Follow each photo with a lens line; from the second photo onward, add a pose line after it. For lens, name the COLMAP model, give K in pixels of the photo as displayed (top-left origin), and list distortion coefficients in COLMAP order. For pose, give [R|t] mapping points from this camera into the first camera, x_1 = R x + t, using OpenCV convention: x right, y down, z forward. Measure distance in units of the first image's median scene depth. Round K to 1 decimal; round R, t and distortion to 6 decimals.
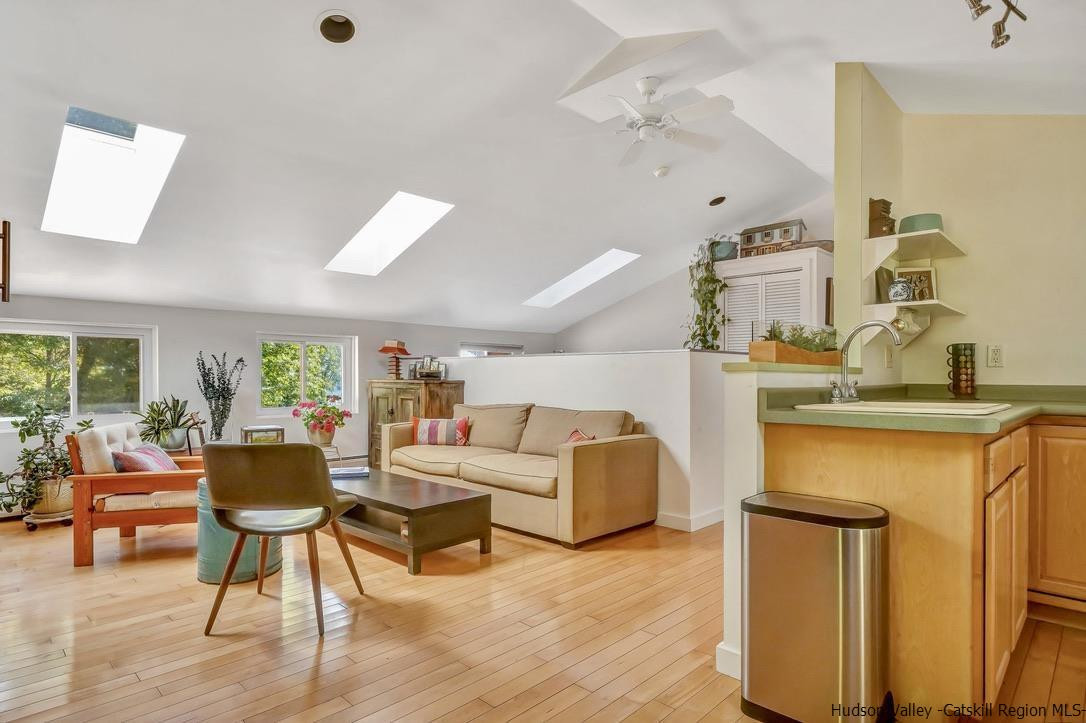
lens RADIAL K [[585.1, 0, 541.5], [0, 585.1, 370.9], [0, 0, 1]] dist [0.001748, 0.000076]
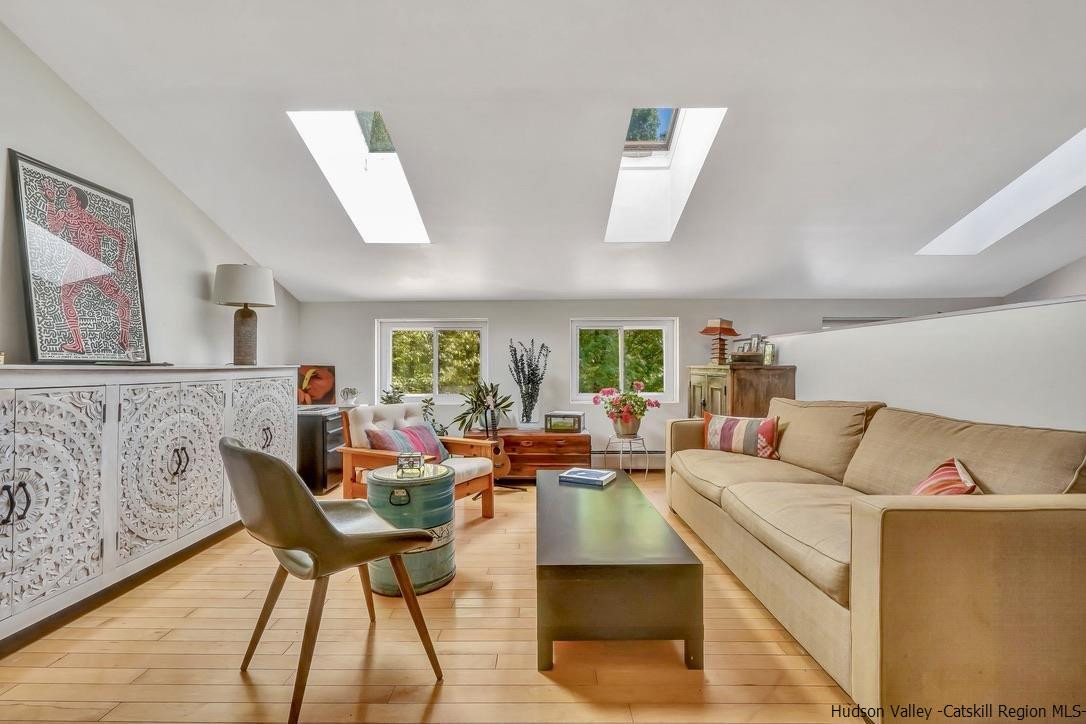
lens RADIAL K [[491.3, 0, 541.0], [0, 491.3, 360.4], [0, 0, 1]] dist [0.002062, -0.000124]
pose [[0.691498, -0.012164, -0.722276, 0.104414], [0.010133, 0.999923, -0.007139, 0.012416], [0.722307, -0.002382, 0.691568, 0.395489]]
